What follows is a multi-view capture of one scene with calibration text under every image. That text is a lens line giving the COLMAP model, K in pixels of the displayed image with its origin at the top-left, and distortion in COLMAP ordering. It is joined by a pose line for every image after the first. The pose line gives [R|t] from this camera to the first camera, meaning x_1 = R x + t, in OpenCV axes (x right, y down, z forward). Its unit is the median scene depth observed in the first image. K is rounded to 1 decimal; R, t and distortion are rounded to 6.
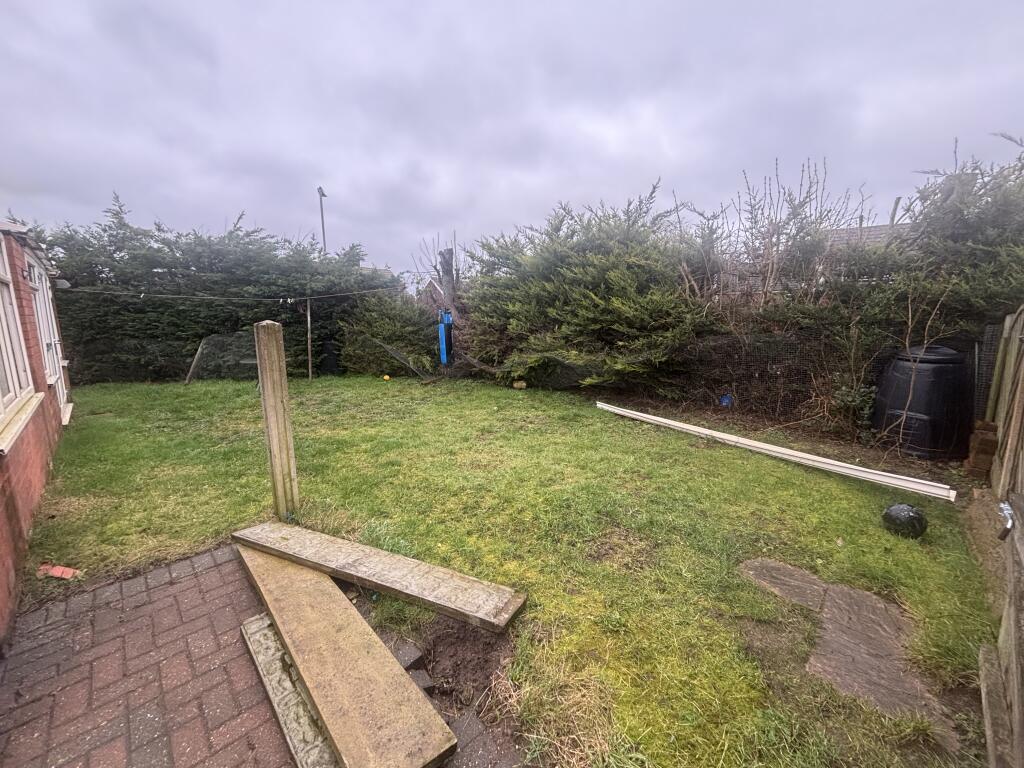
lens RADIAL K [[412.4, 0, 509.6], [0, 412.4, 383.7], [0, 0, 1]] dist [-0.002873, -0.000458]
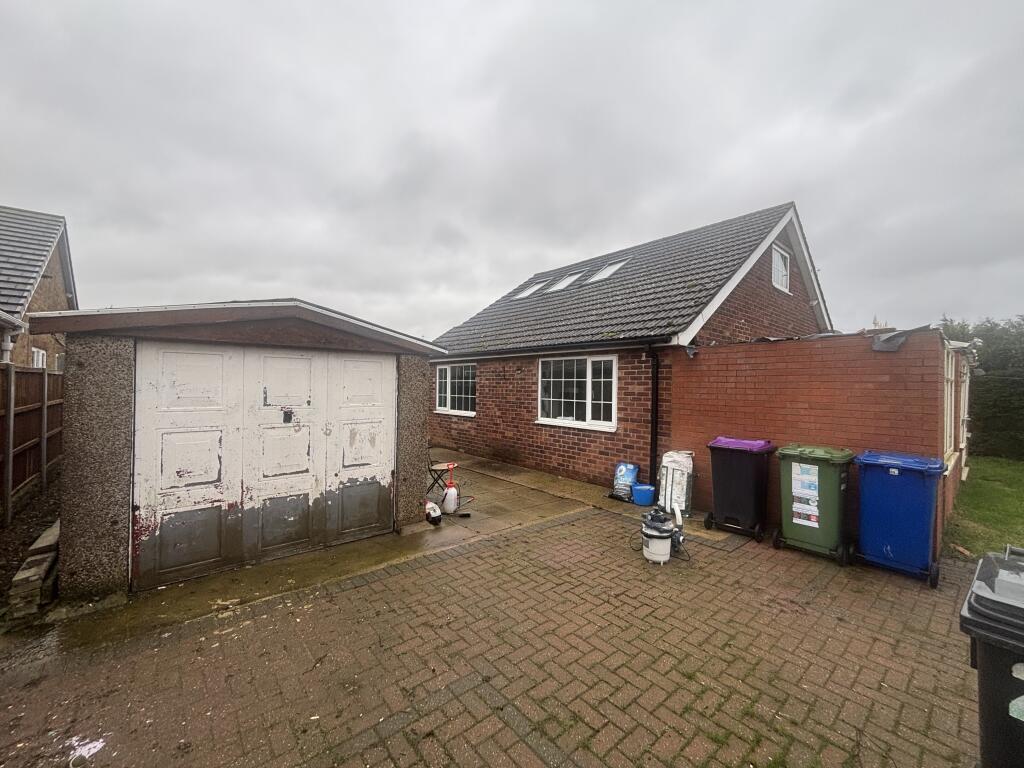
lens RADIAL K [[412.4, 0, 509.6], [0, 412.4, 383.7], [0, 0, 1]] dist [-0.002873, -0.000458]
pose [[-0.078786, 0.009146, -0.996850, 0.225042], [-0.179281, 0.983525, 0.023193, 0.014915], [0.980638, 0.180543, -0.075848, -0.249969]]
